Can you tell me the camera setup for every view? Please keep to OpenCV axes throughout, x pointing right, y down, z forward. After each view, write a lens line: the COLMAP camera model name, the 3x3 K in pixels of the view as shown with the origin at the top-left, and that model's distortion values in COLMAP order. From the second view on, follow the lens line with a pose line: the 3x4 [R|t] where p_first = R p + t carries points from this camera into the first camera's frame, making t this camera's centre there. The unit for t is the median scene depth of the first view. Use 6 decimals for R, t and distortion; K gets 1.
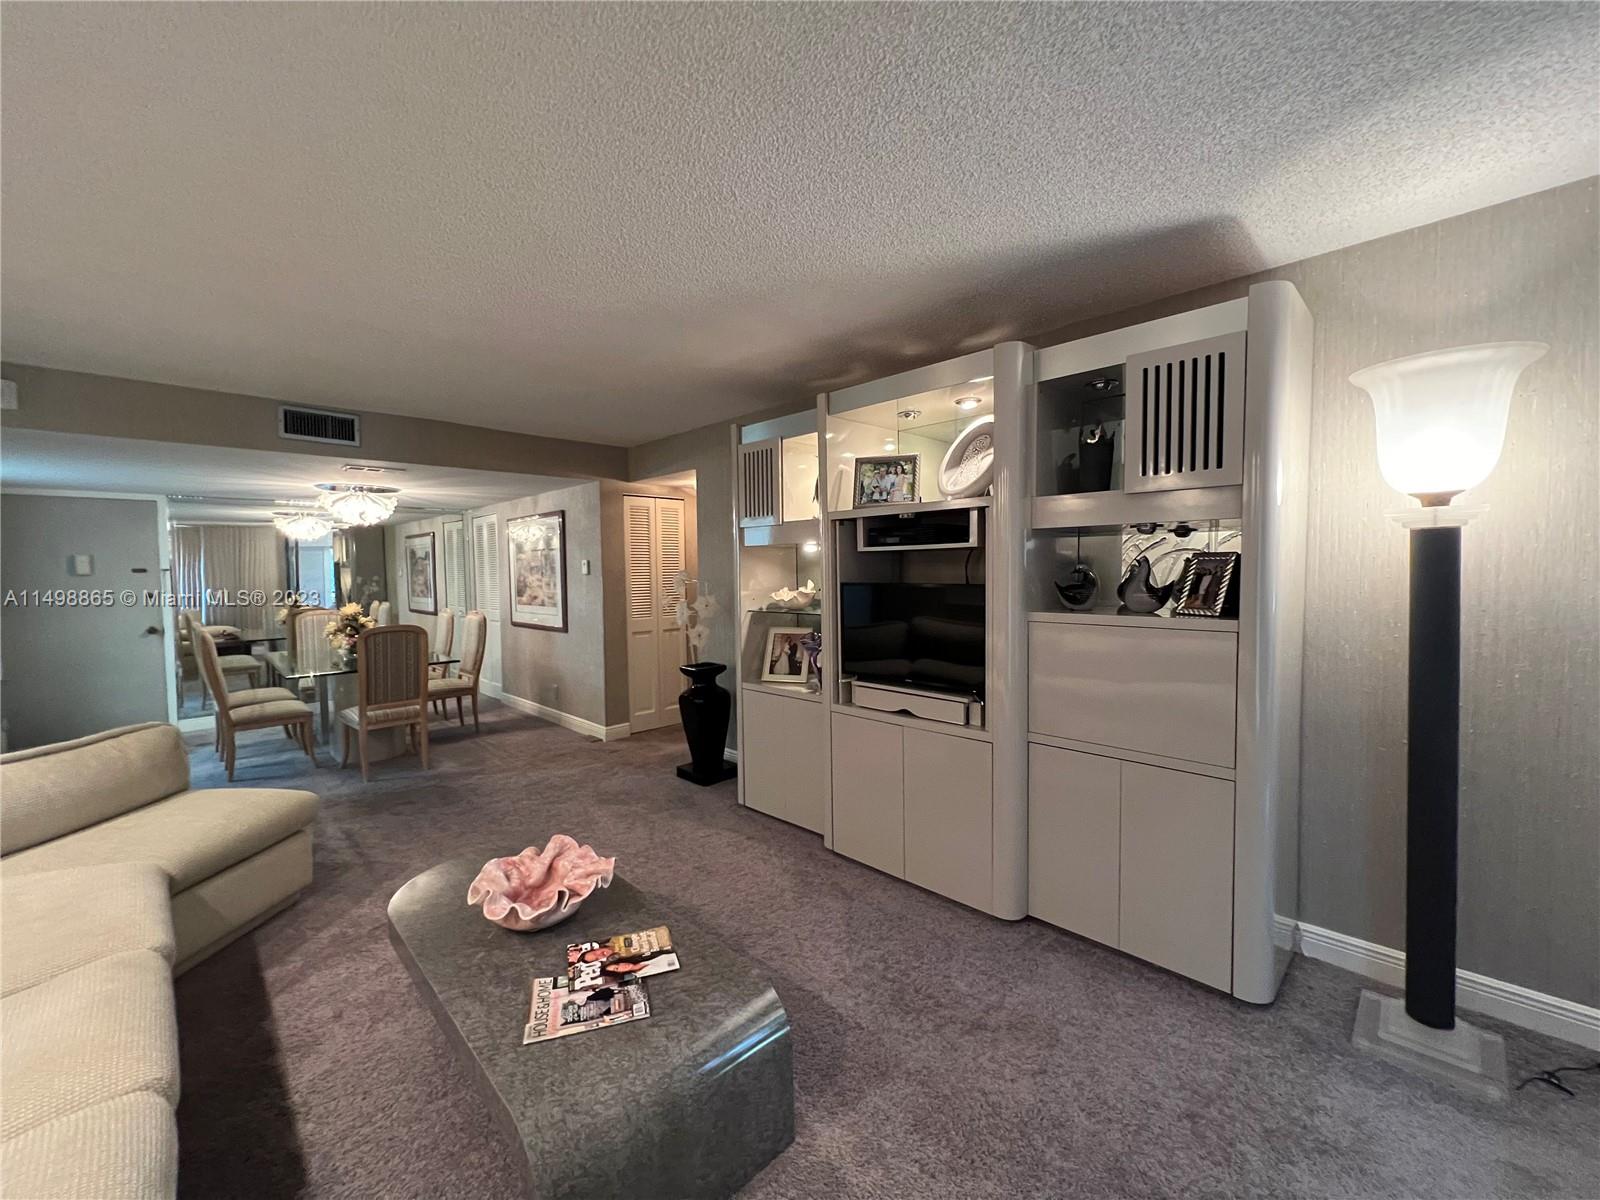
lens RADIAL K [[641.6, 0, 796.4], [0, 641.6, 596.7], [0, 0, 1]] dist [-0.002794, 0.000567]
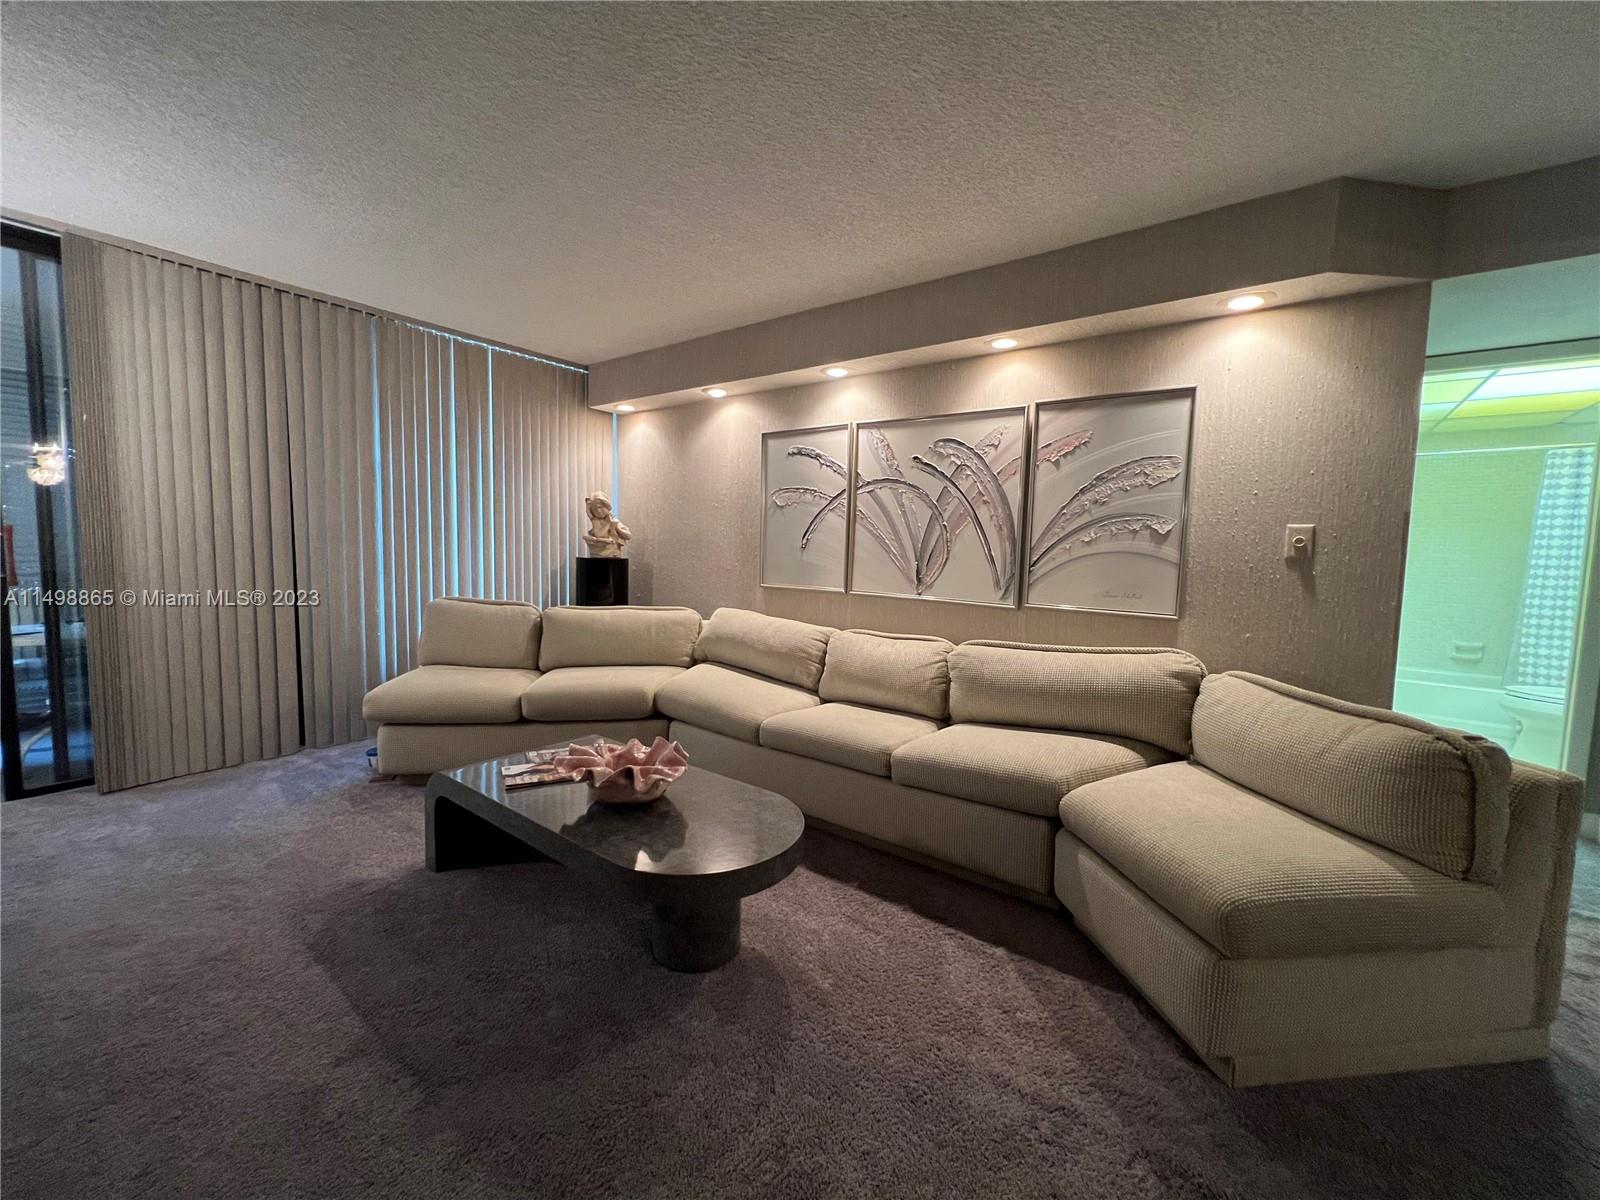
lens RADIAL K [[641.6, 0, 798.3], [0, 641.6, 597.6], [0, 0, 1]] dist [-0.002794, 0.000567]
pose [[-0.989490, 0.001084, -0.144598, -0.381196], [-0.016833, 0.992310, 0.122627, 0.026783], [0.143619, 0.123772, -0.981863, 1.489810]]
